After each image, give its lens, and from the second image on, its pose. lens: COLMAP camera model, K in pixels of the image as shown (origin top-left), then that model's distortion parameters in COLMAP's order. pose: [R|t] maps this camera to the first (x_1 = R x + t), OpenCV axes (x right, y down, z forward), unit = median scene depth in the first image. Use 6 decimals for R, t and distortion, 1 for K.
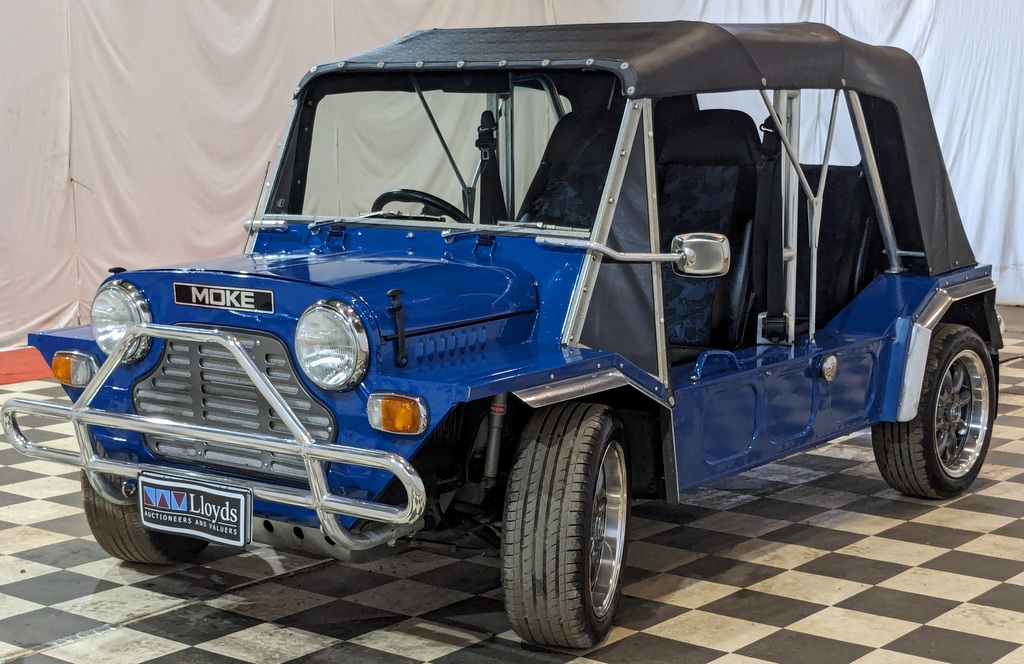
lens RADIAL K [[1787.1, 0, 512.0], [0, 1787.1, 332.0], [0, 0, 1]] dist [-0.027942, -0.024067]
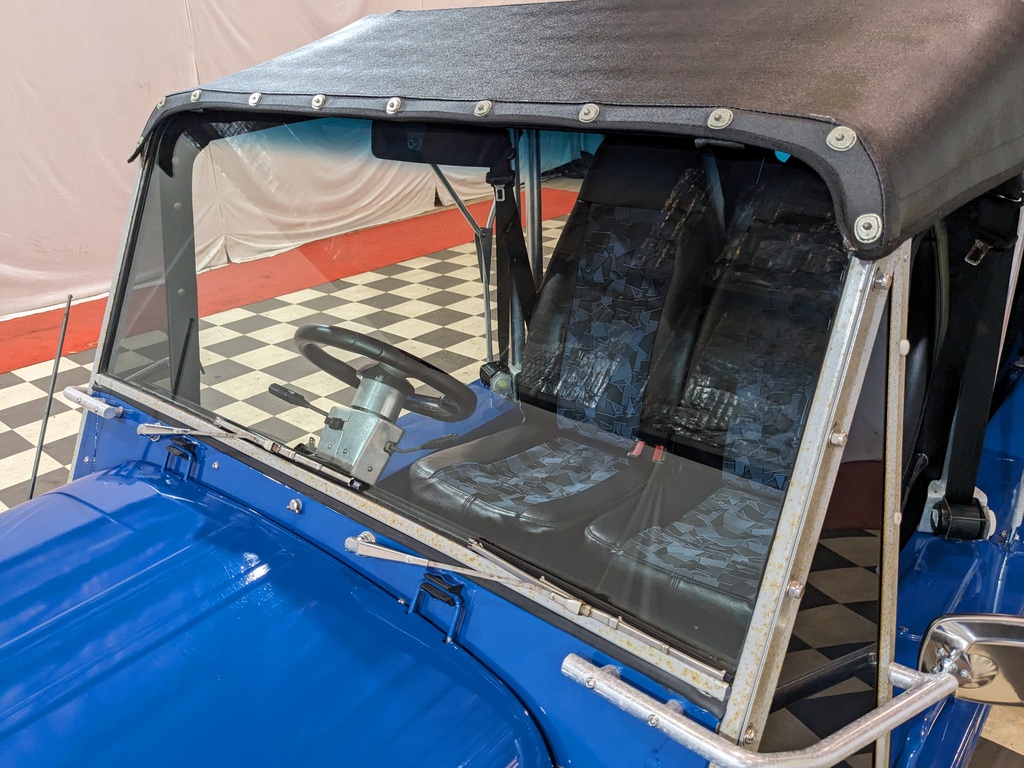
lens RADIAL K [[851.9, 0, 512.0], [0, 851.9, 384.0], [0, 0, 1]] dist [0.005116, 0.000451]
pose [[0.998104, -0.006644, -0.061197, 0.011803], [0.022031, 0.966863, 0.254342, -0.125559], [0.057479, -0.255208, 0.965176, 0.719059]]
